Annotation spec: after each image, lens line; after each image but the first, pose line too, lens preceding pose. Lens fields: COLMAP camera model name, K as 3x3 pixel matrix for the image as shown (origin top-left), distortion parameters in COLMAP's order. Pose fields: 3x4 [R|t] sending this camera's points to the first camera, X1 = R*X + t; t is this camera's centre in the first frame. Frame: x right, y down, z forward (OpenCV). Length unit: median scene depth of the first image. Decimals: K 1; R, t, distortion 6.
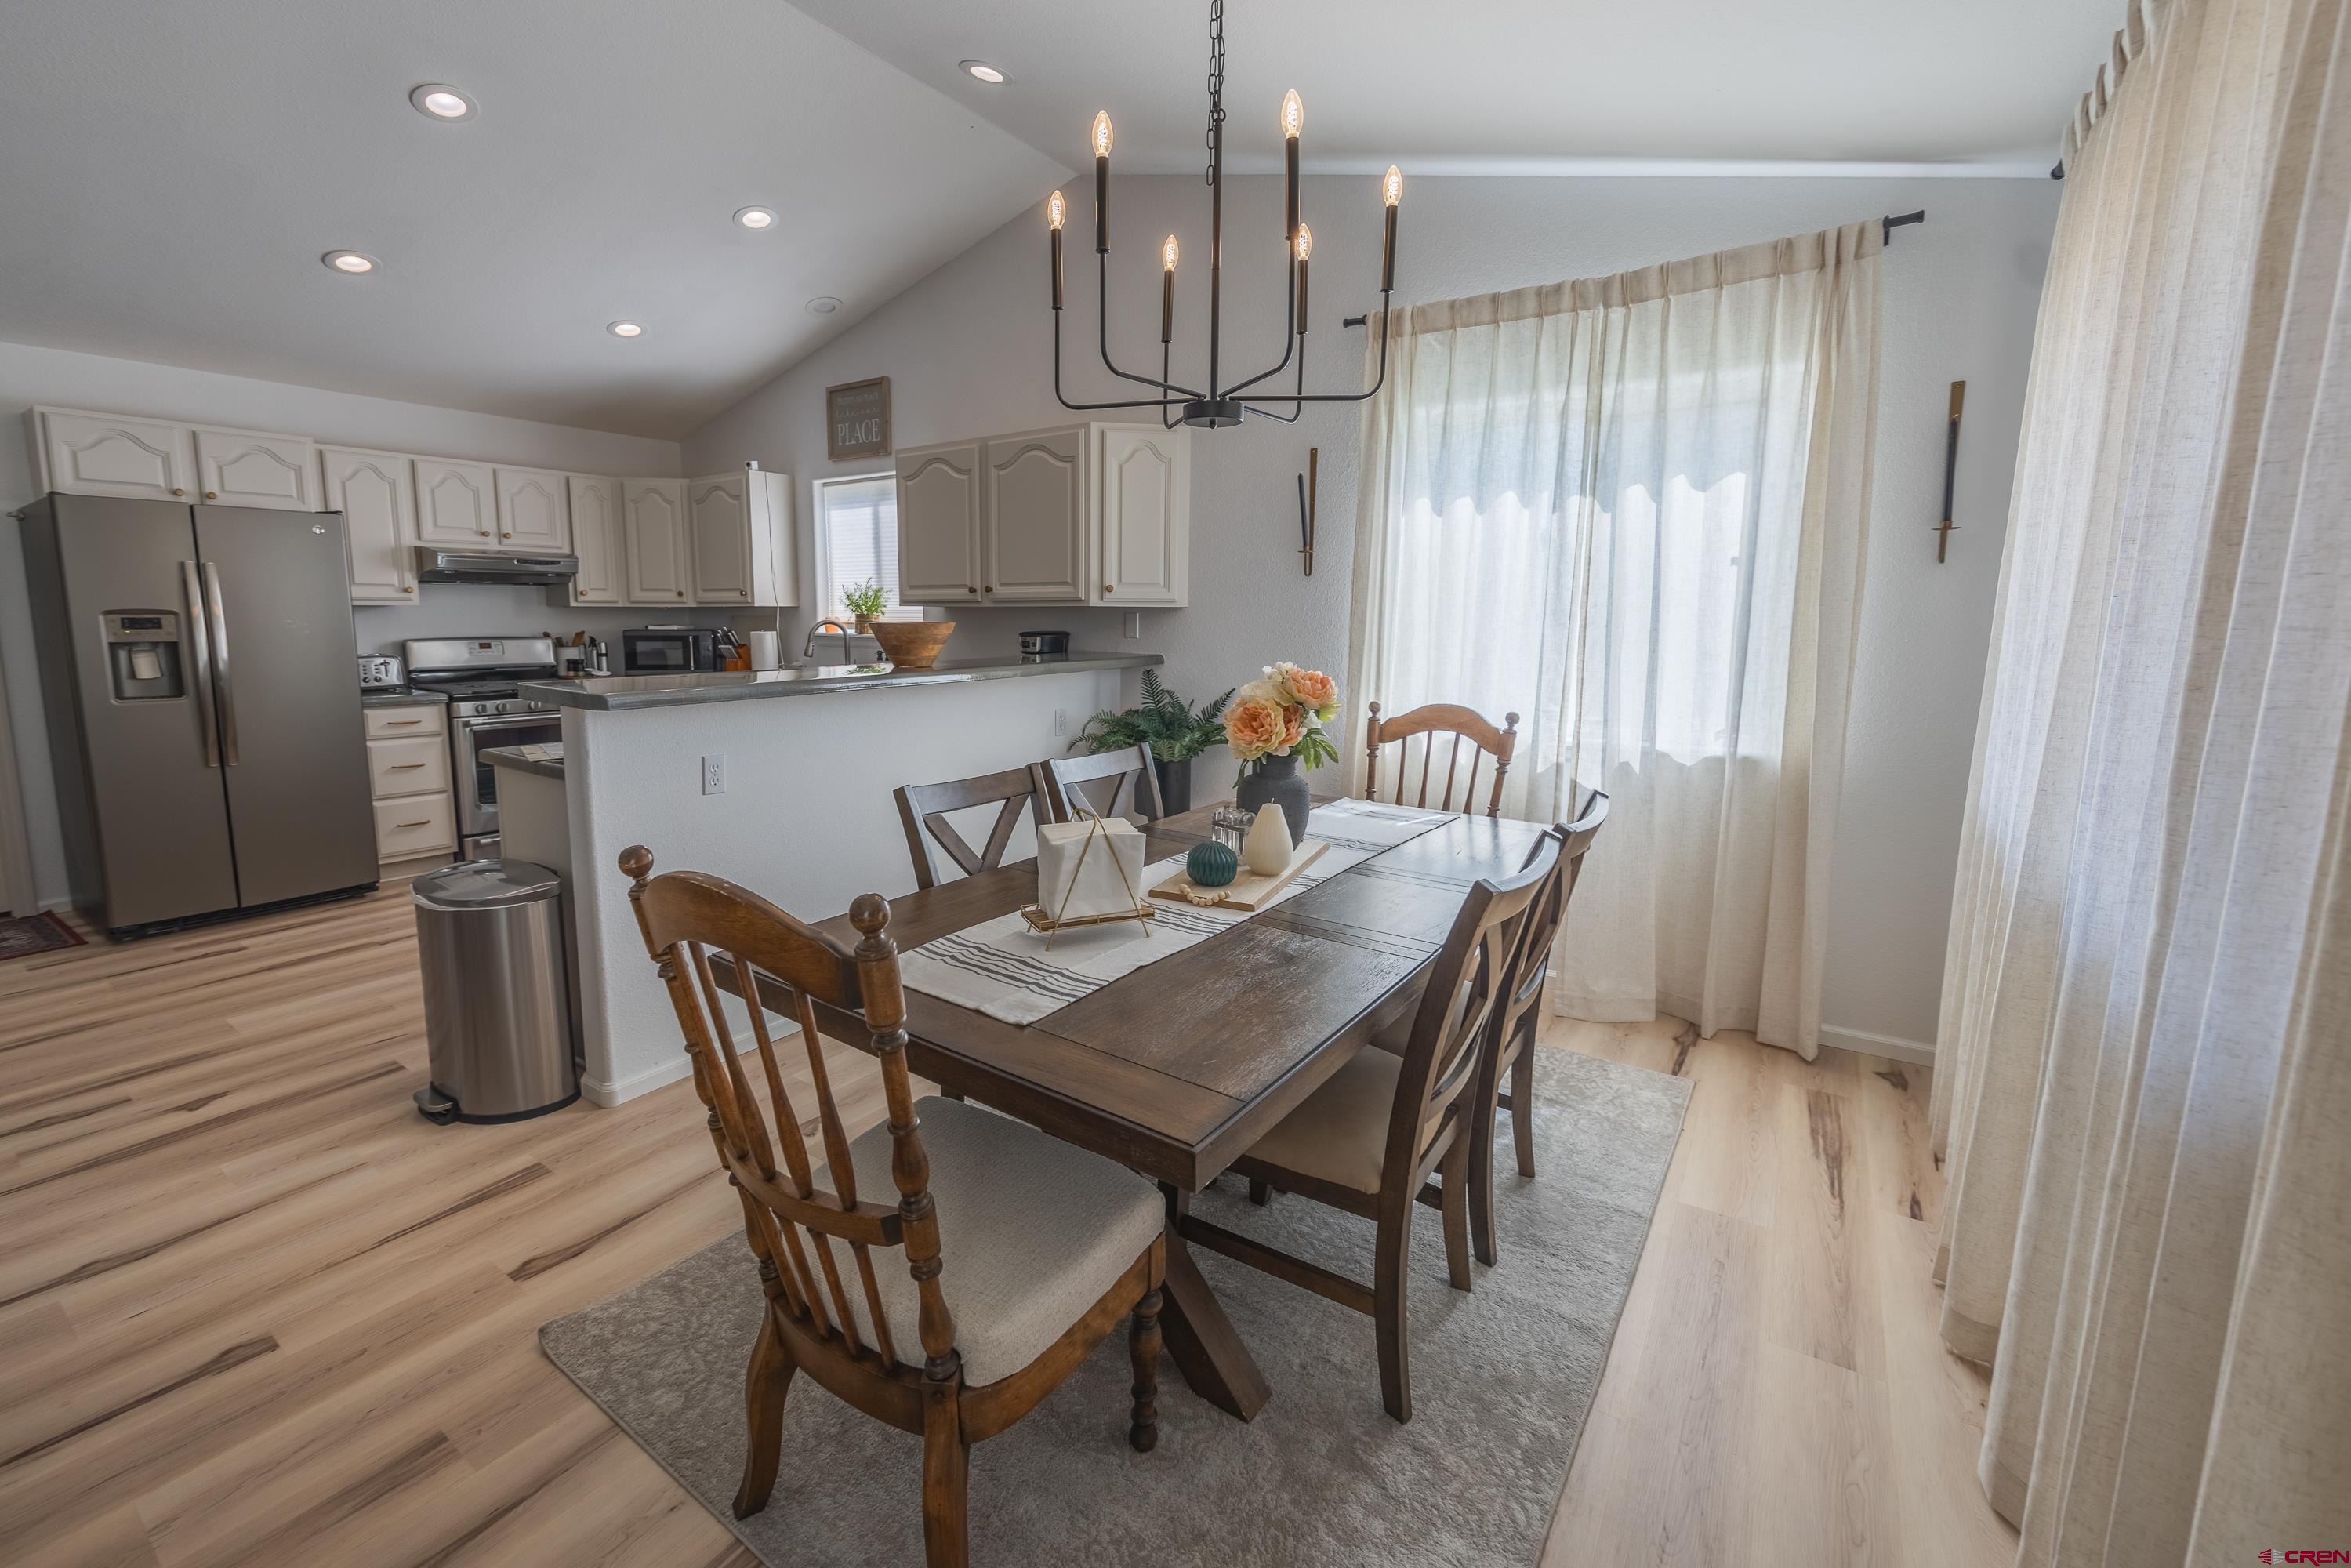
lens RADIAL K [[978.7, 0, 1109.2], [0, 978.7, 731.7], [0, 0, 1]] dist [-0.001143, 0.000431]
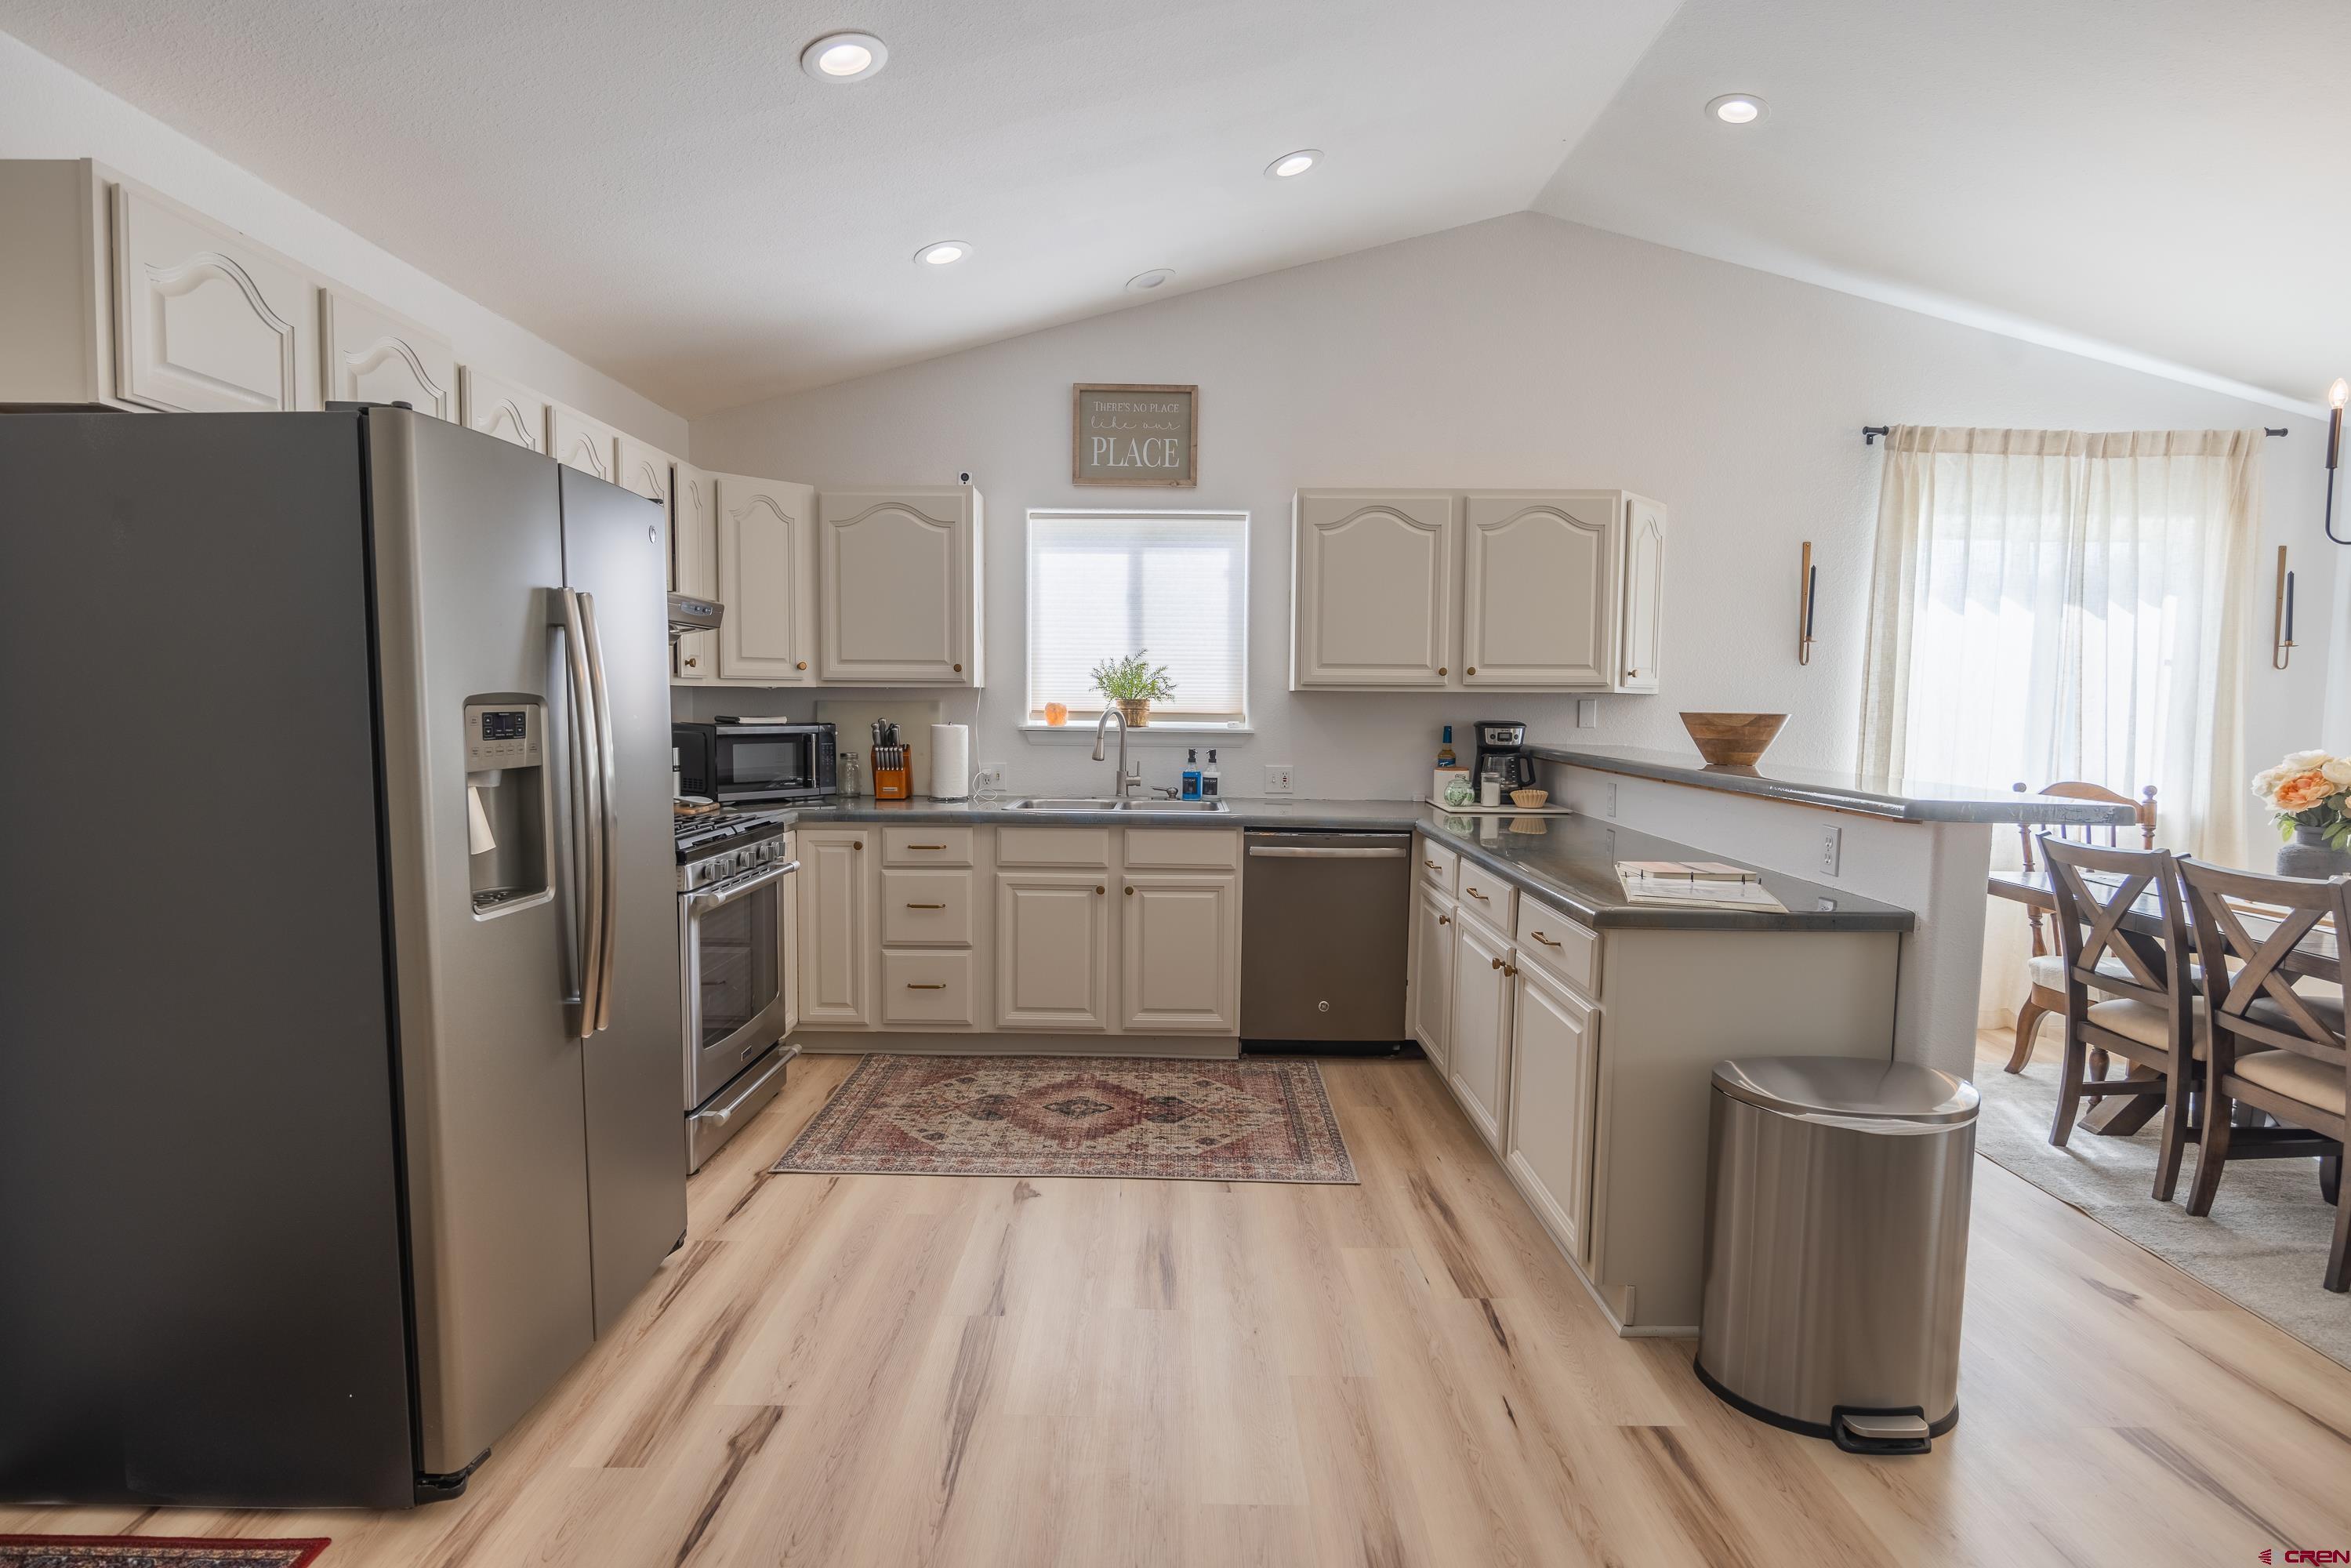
lens RADIAL K [[1142.7, 0, 1176.5], [0, 1142.7, 780.1], [0, 0, 1]] dist [-0.010765, 0.002682]
pose [[0.809155, -0.042438, 0.586060, -0.947011], [0.067478, 0.997501, -0.020934, -0.052857], [-0.583707, 0.056485, 0.809997, 0.388103]]
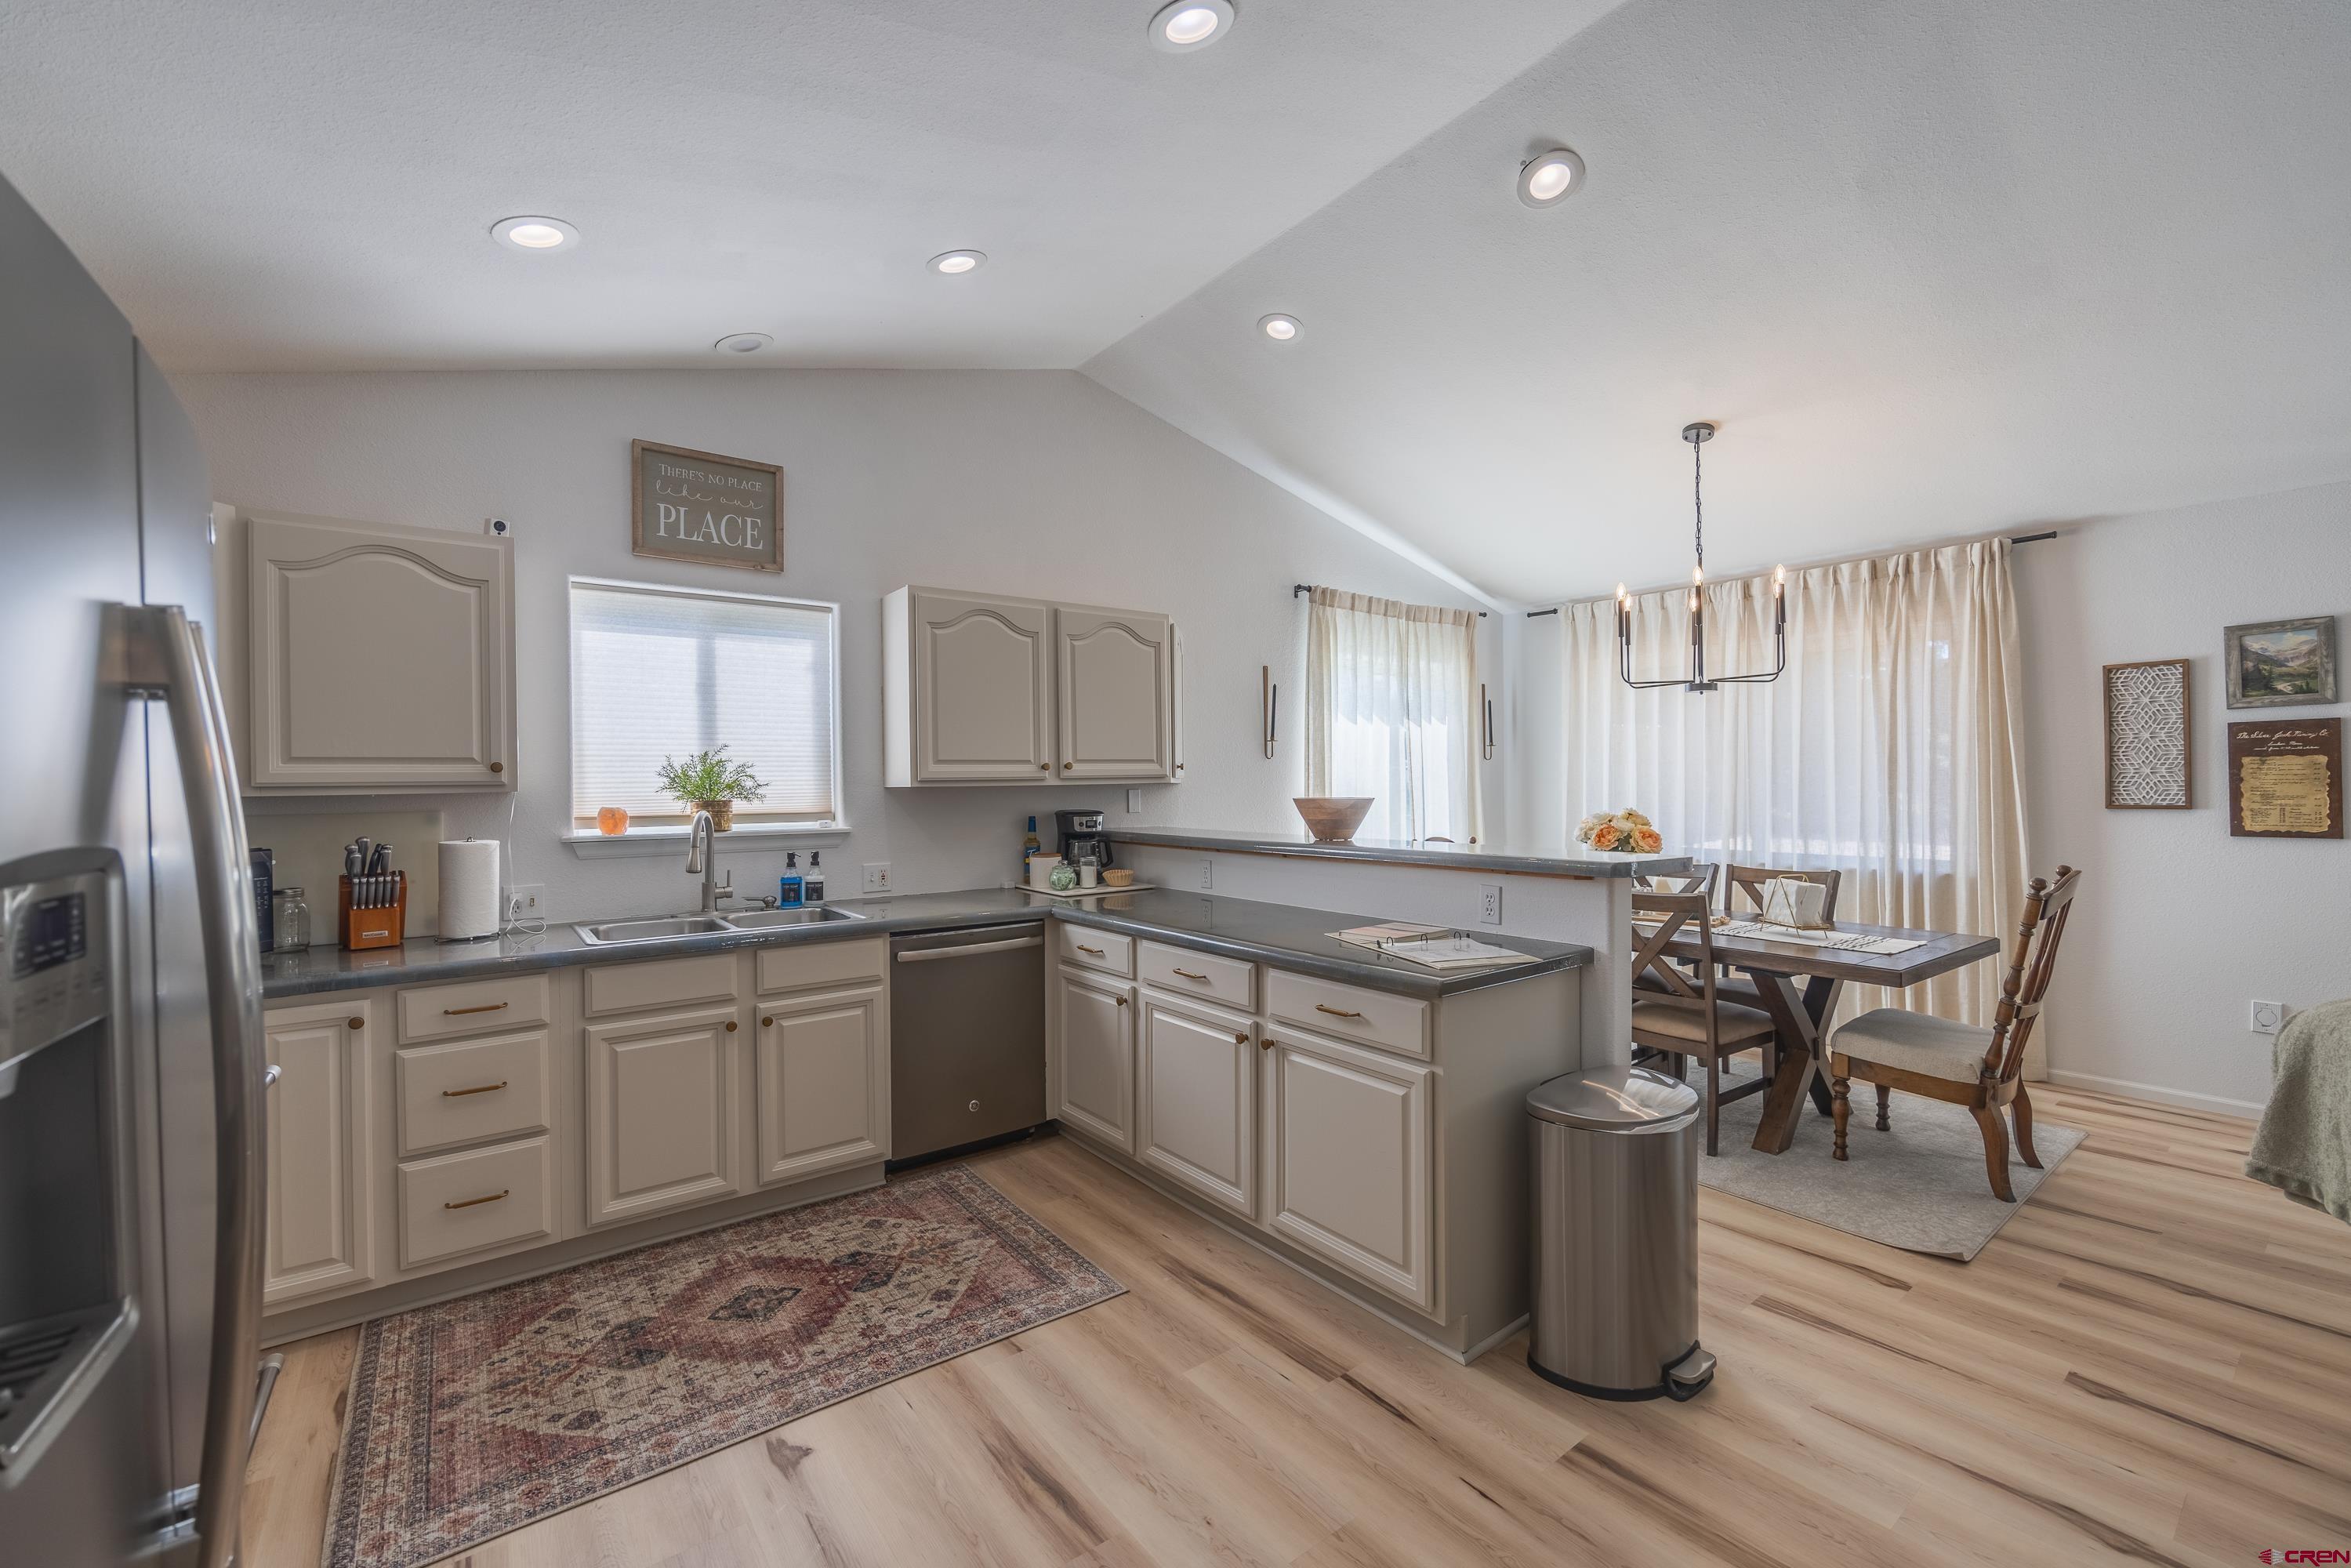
lens RADIAL K [[936.3, 0, 1162.2], [0, 936.3, 785.9], [0, 0, 1]] dist [-0.003949, 0.000689]
pose [[0.294816, -0.014871, 0.955438, -0.984841], [0.129583, 0.991264, -0.024556, -0.099636], [-0.946727, 0.131048, 0.294168, 0.700718]]
